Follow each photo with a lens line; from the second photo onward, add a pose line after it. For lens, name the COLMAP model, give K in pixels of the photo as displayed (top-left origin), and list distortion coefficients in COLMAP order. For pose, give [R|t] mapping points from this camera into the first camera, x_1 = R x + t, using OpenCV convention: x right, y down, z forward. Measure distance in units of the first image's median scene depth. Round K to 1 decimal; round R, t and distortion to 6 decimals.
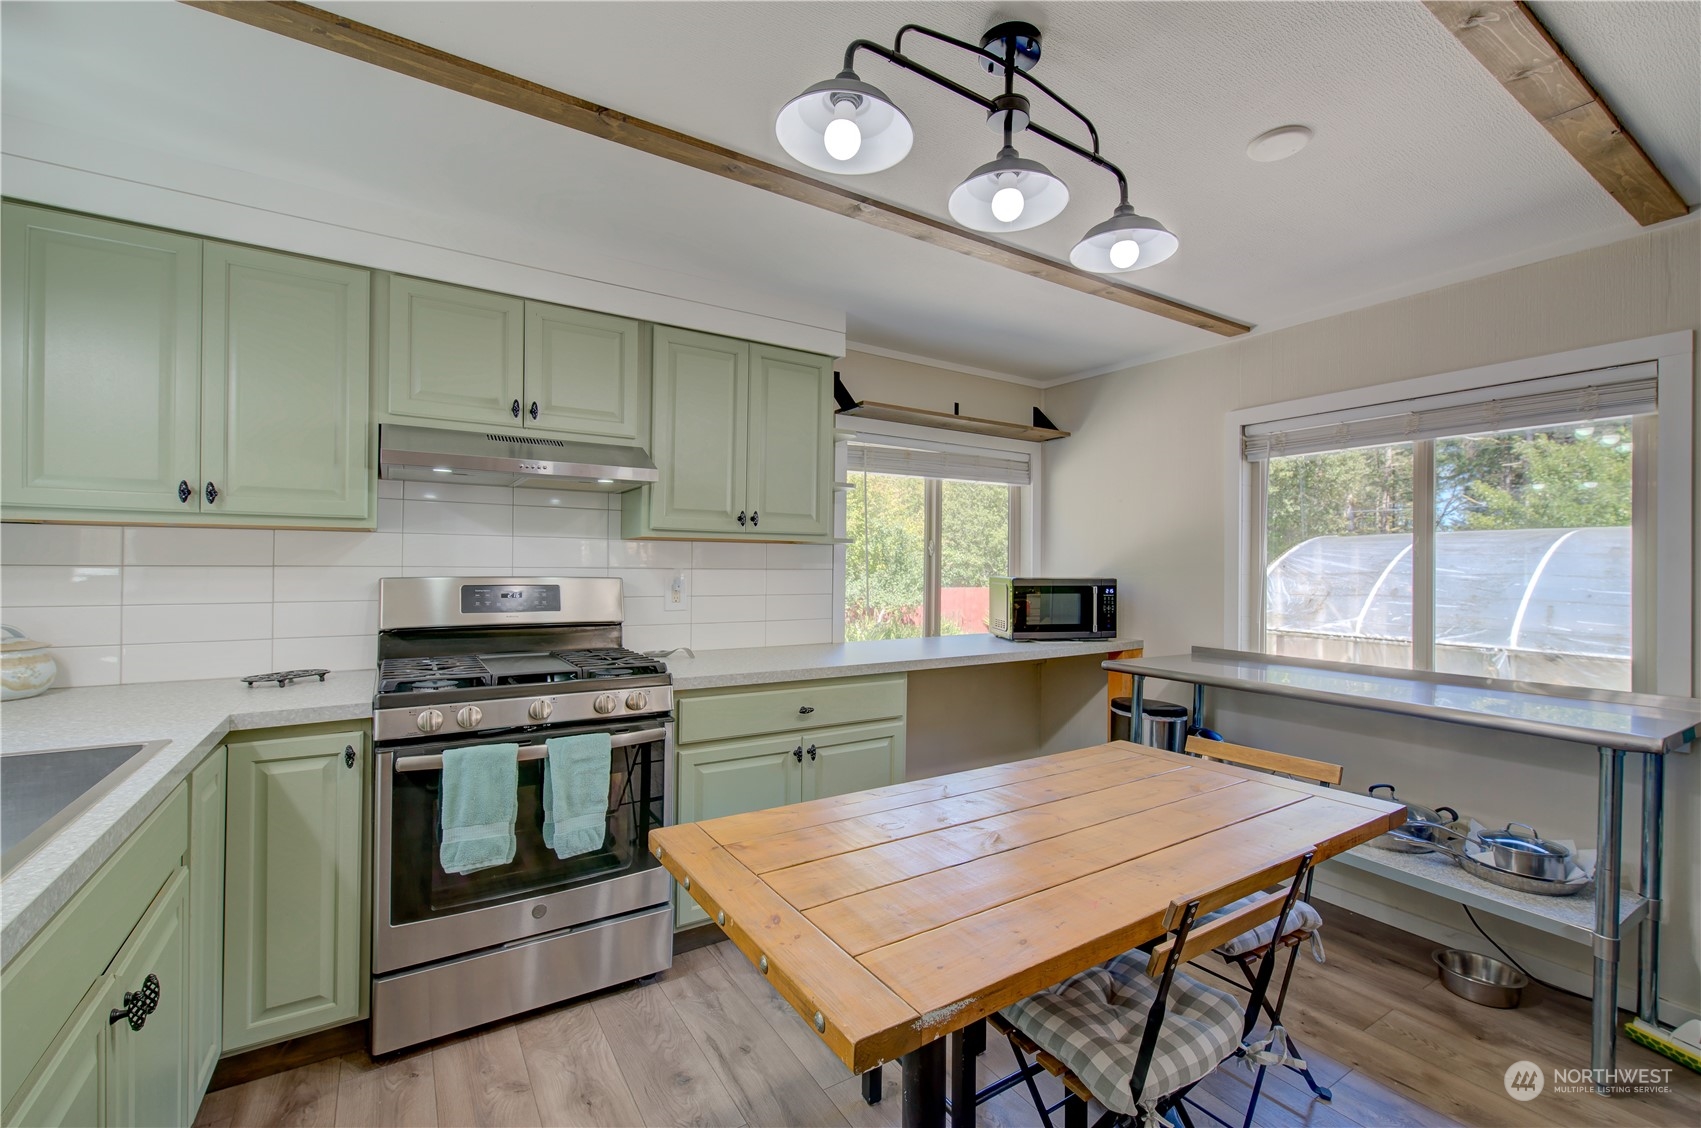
lens RADIAL K [[726.2, 0, 855.1], [0, 726.2, 564.0], [0, 0, 1]] dist [0.001626, 0.000352]
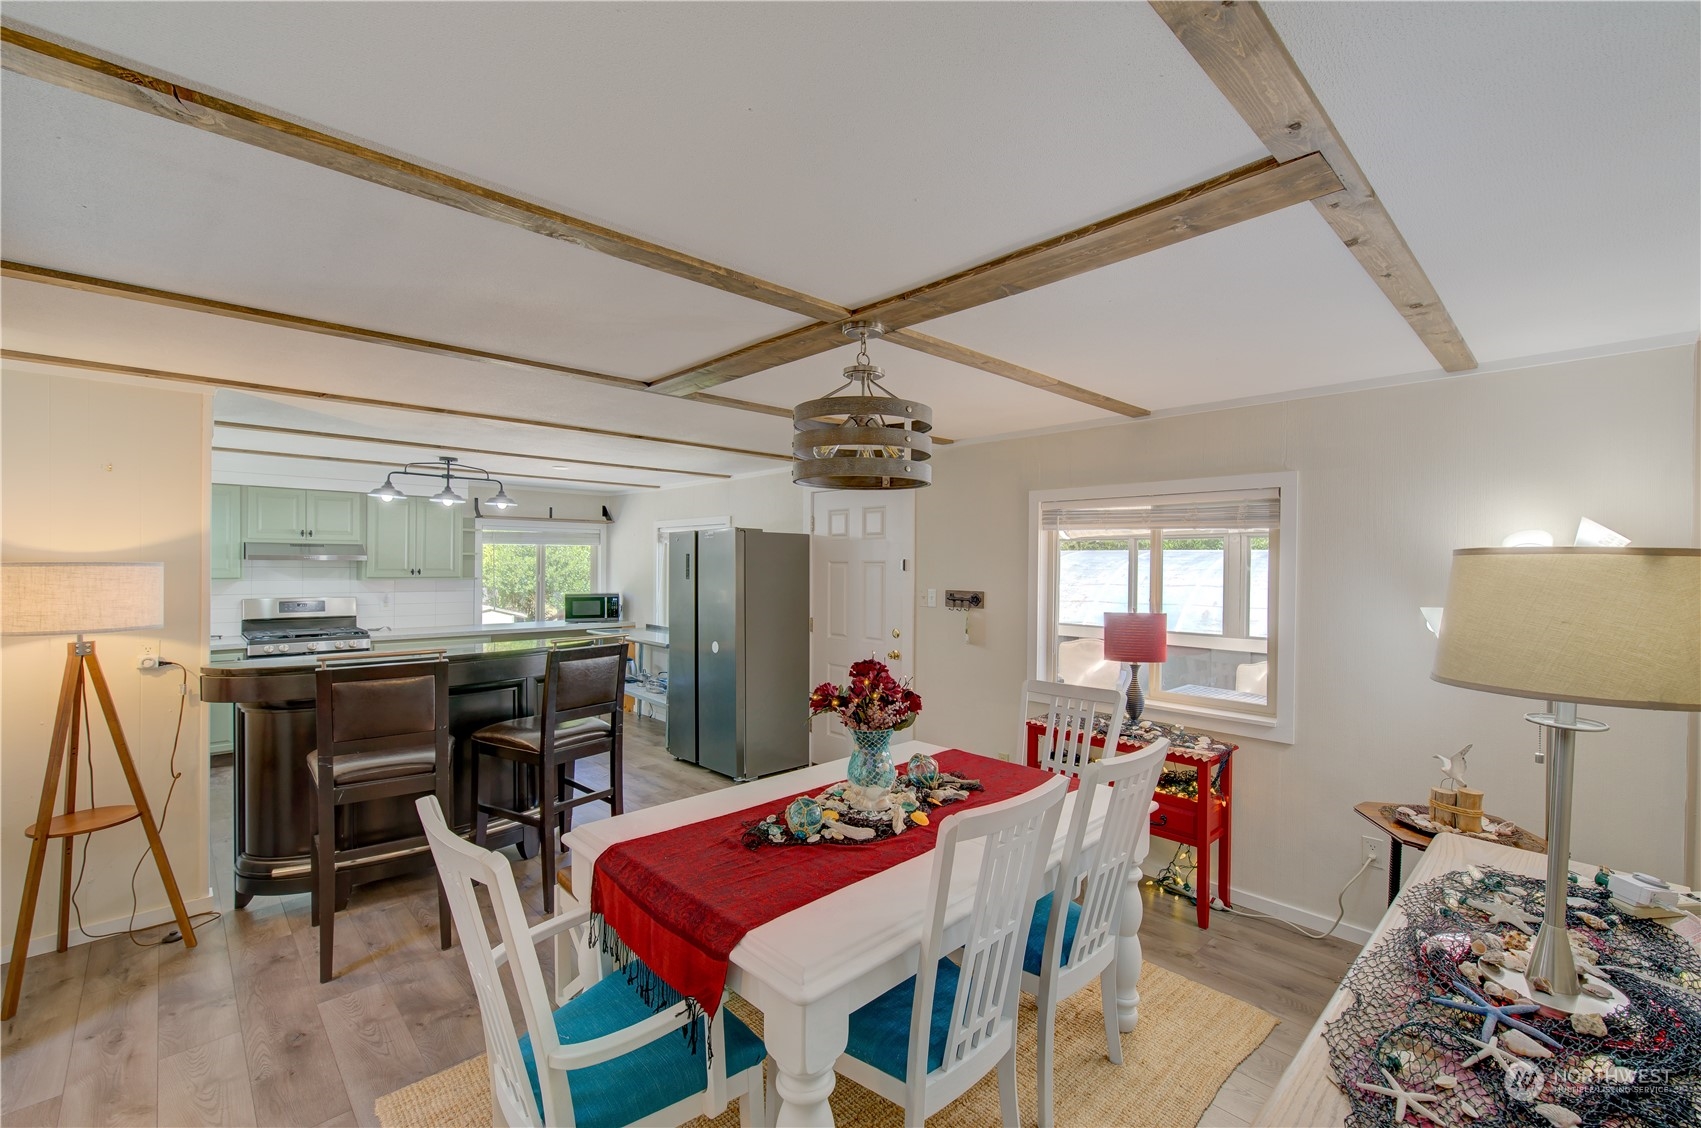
lens RADIAL K [[726.2, 0, 855.1], [0, 726.2, 564.0], [0, 0, 1]] dist [0.001626, 0.000352]
pose [[0.981755, 0.000805, 0.190149, 0.891574], [-0.001505, 0.999993, 0.003539, -0.107277], [-0.190145, -0.003760, 0.981749, -1.759818]]
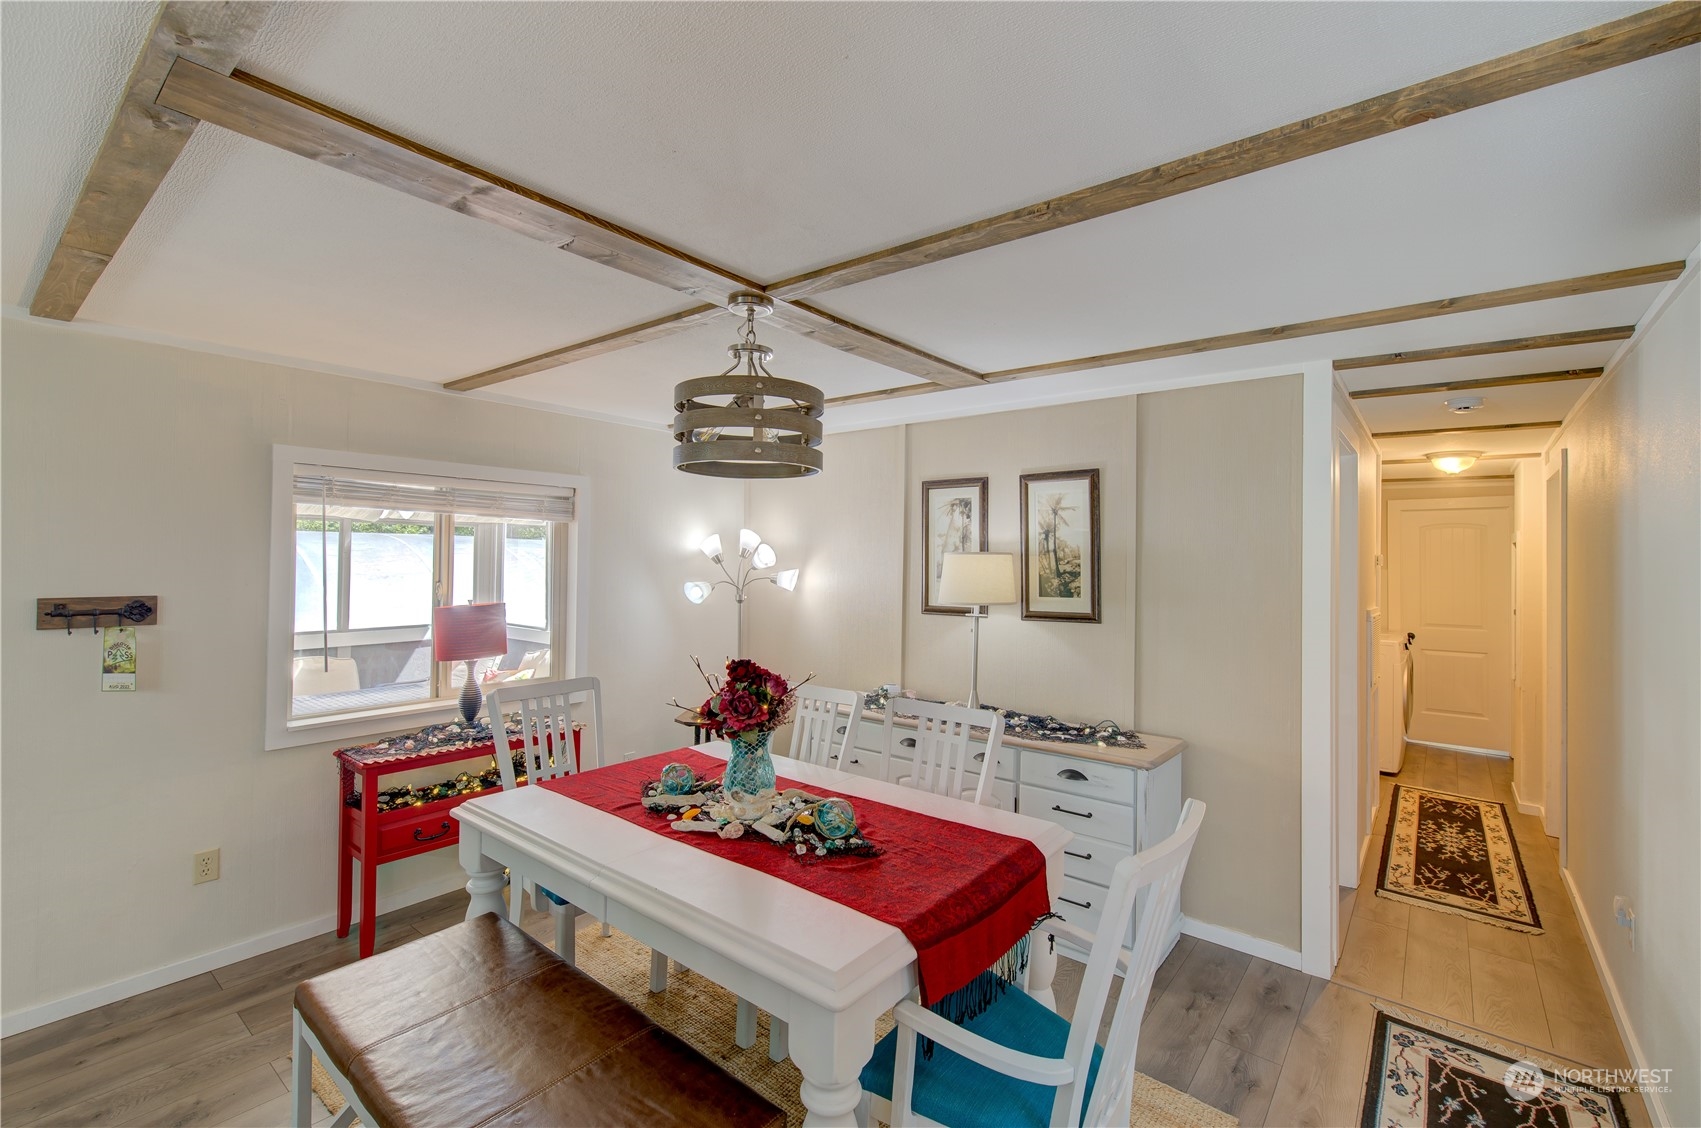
lens RADIAL K [[739.8, 0, 855.5], [0, 739.8, 559.2], [0, 0, 1]] dist [-0.001290, 0.003253]
pose [[-0.320177, -0.011869, 0.947283, 0.205500], [-0.016268, 0.999843, 0.007029, -0.110451], [-0.947218, -0.013160, -0.320320, -0.693332]]
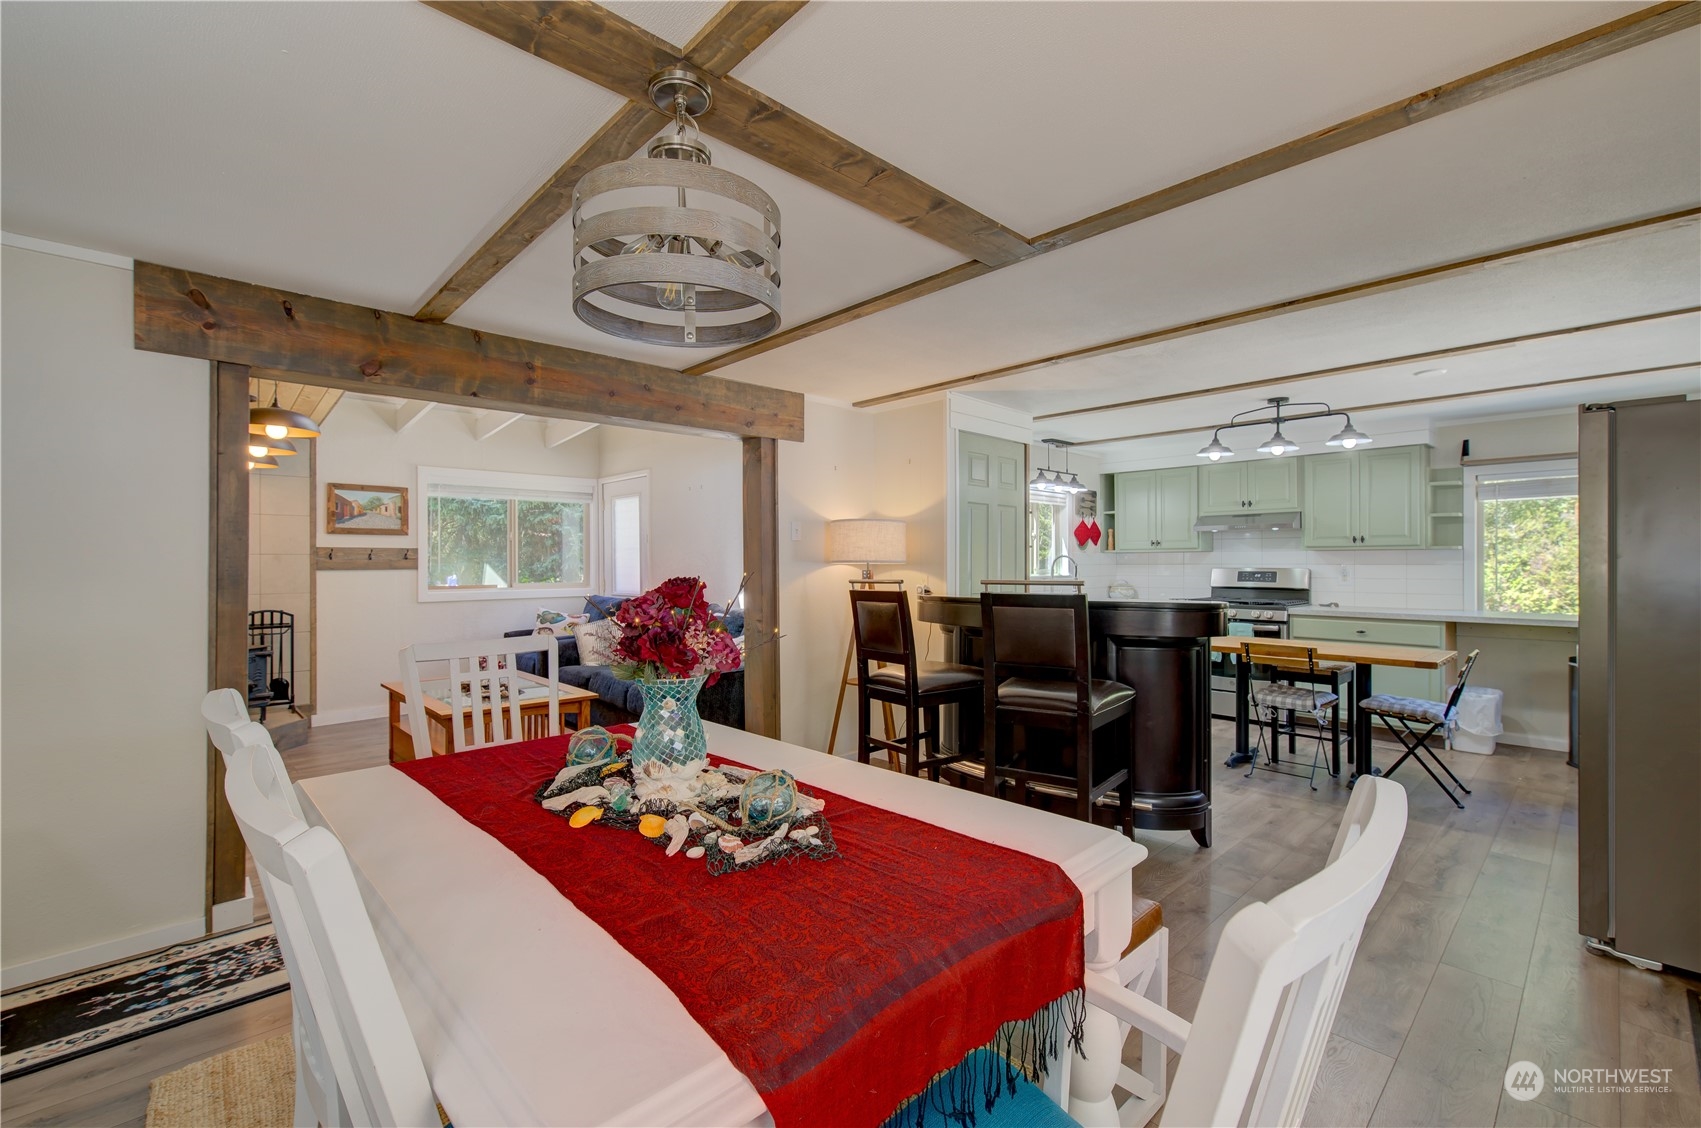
lens RADIAL K [[726.2, 0, 855.1], [0, 726.2, 564.0], [0, 0, 1]] dist [0.001626, 0.000352]
pose [[0.199095, -0.007384, -0.979952, 1.702206], [0.005744, 0.999963, -0.006368, 0.012399], [0.979963, -0.004361, 0.199130, -0.839072]]
